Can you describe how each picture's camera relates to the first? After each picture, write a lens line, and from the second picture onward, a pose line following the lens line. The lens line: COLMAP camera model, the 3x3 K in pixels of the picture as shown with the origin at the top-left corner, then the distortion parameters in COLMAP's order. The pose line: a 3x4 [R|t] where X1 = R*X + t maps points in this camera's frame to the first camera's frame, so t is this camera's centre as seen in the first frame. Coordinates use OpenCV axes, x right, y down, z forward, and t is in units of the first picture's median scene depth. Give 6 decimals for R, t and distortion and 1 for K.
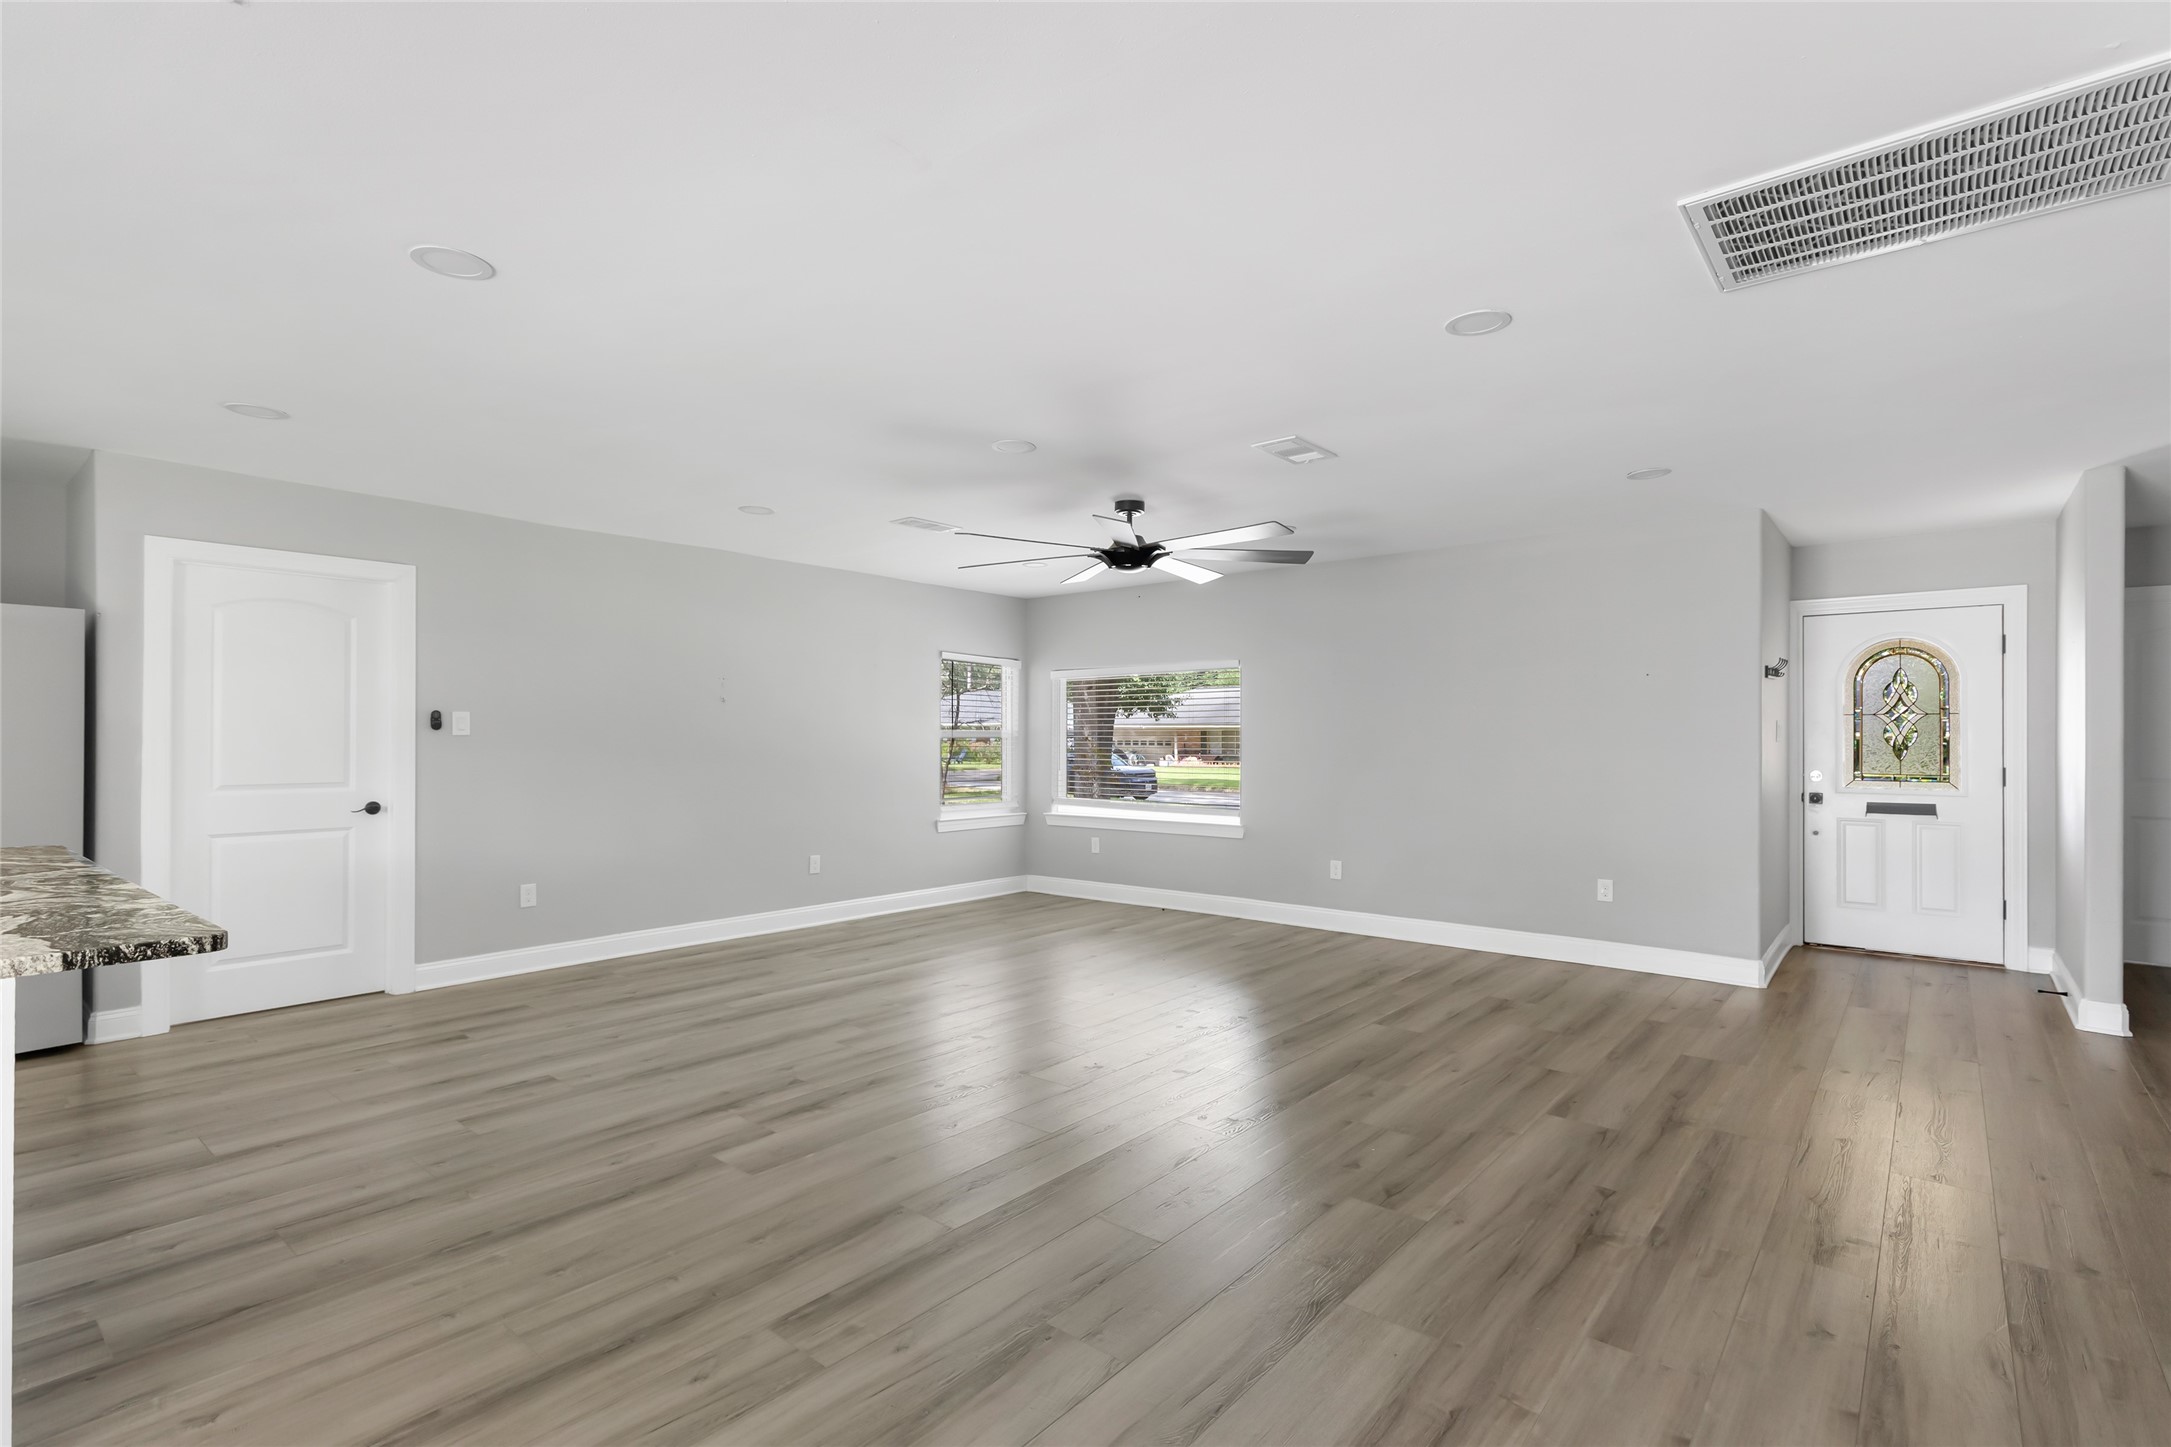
lens RADIAL K [[1044.6, 0, 1077.2], [0, 1044.6, 722.2], [0, 0, 1]] dist [0.000353, 0.000098]
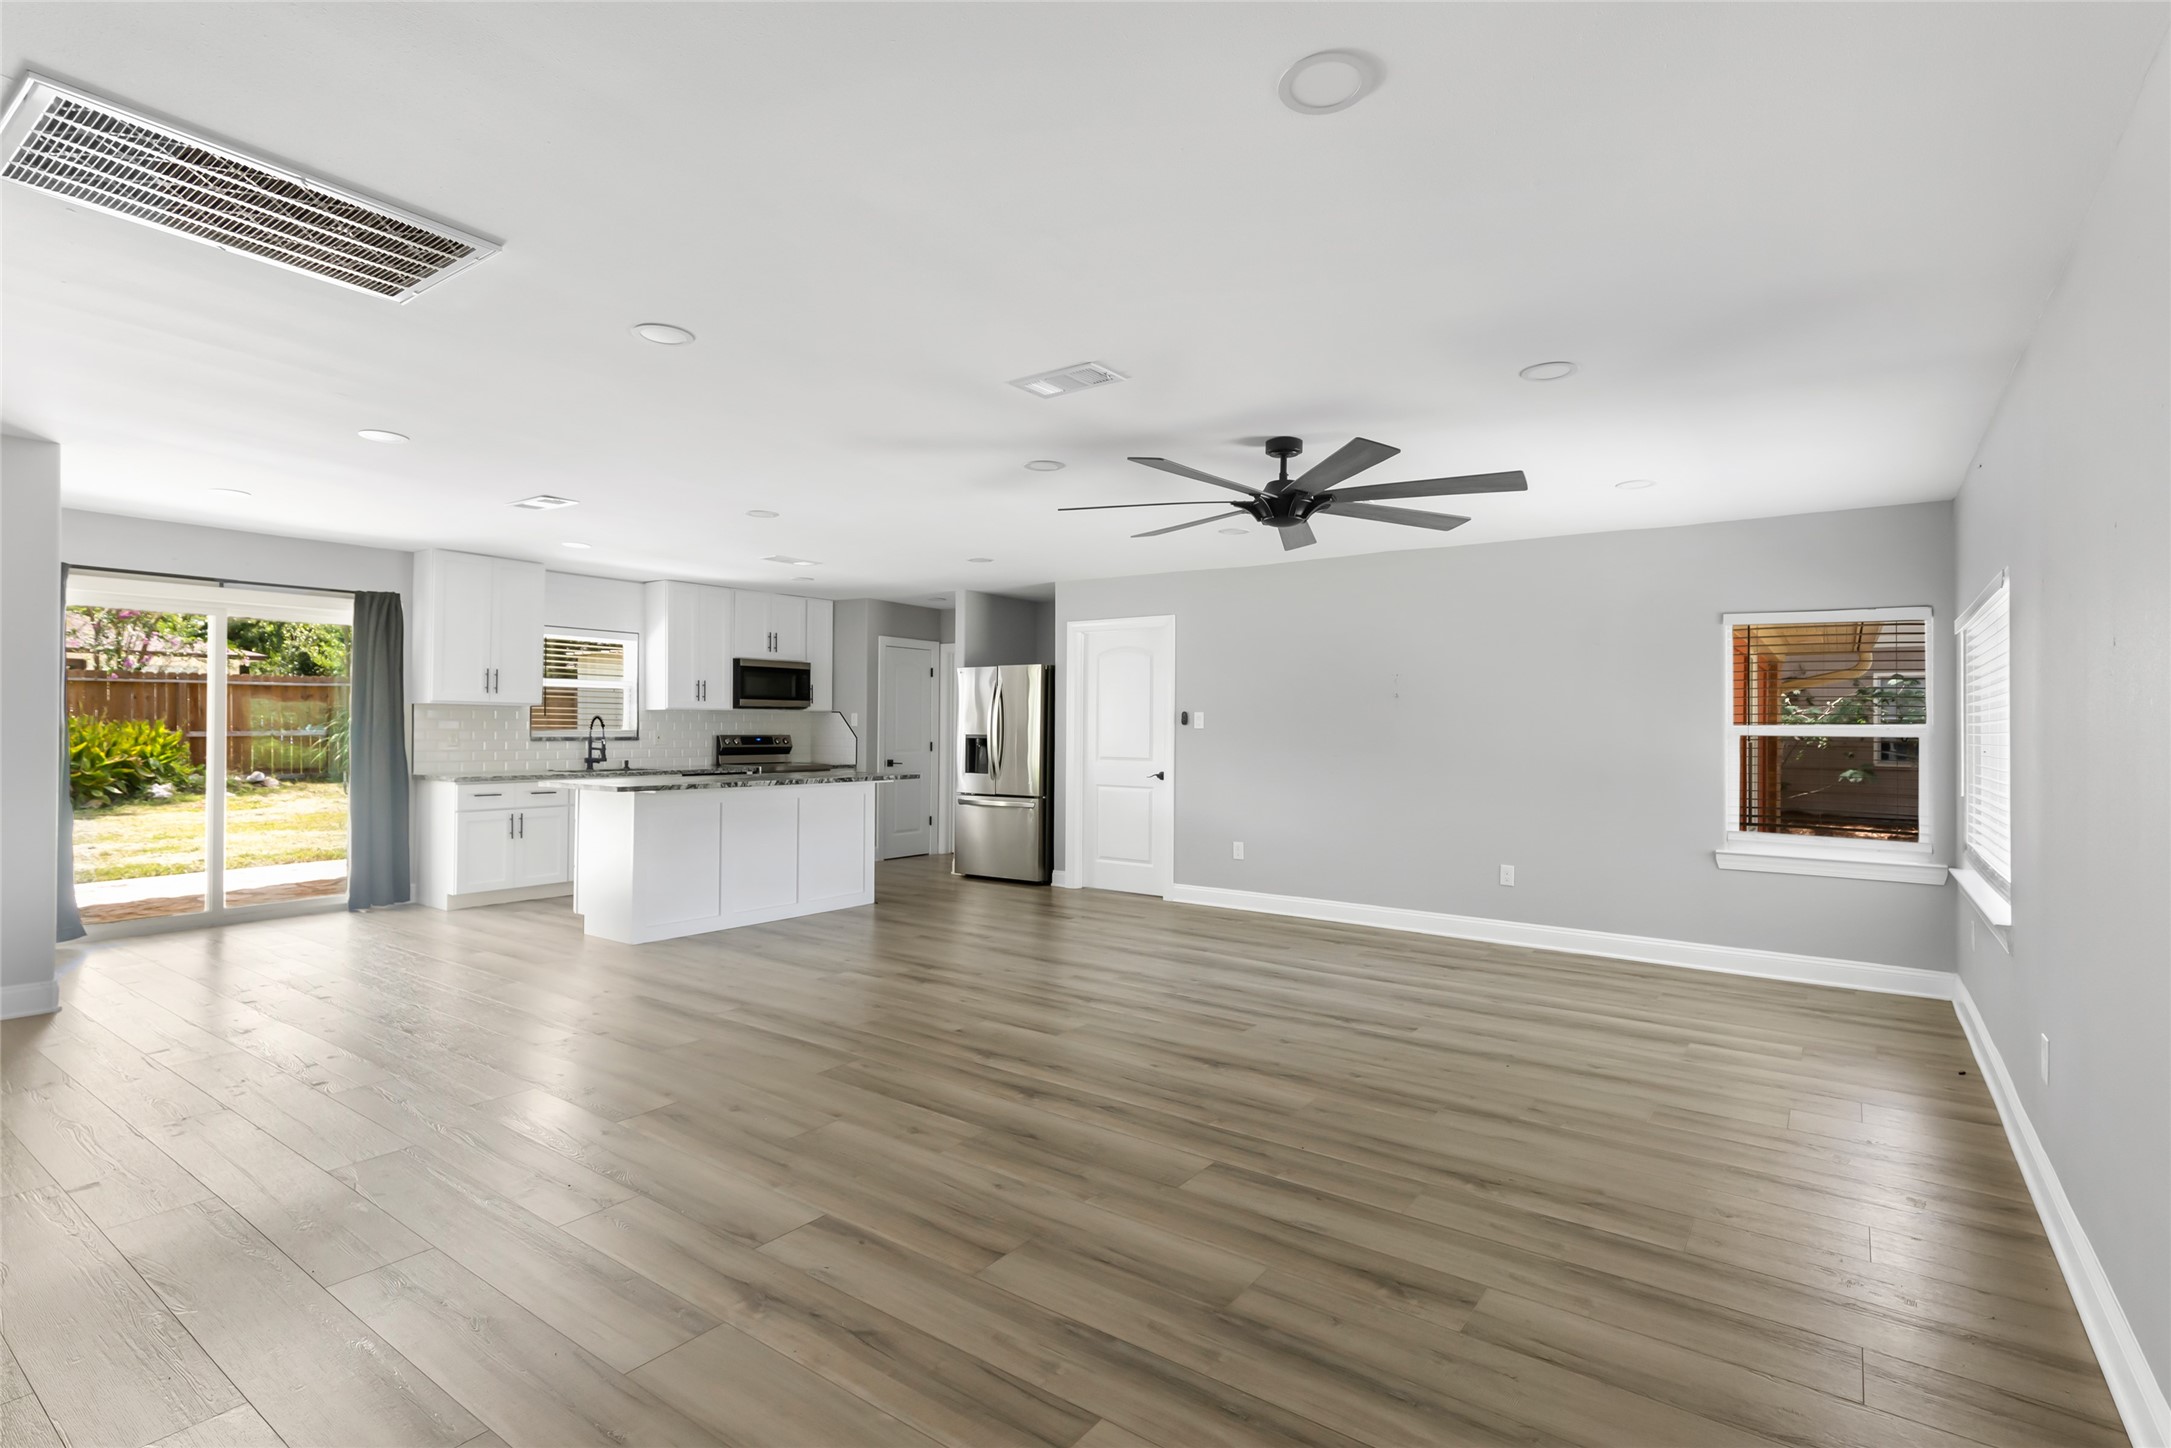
lens RADIAL K [[1044.6, 0, 1078.0], [0, 1044.6, 726.3], [0, 0, 1]] dist [0.000353, 0.000098]
pose [[0.060767, -0.001144, -0.998151, 0.954929], [0.001682, 0.999998, -0.001044, 0.011969], [0.998151, -0.001615, 0.060769, 0.884035]]
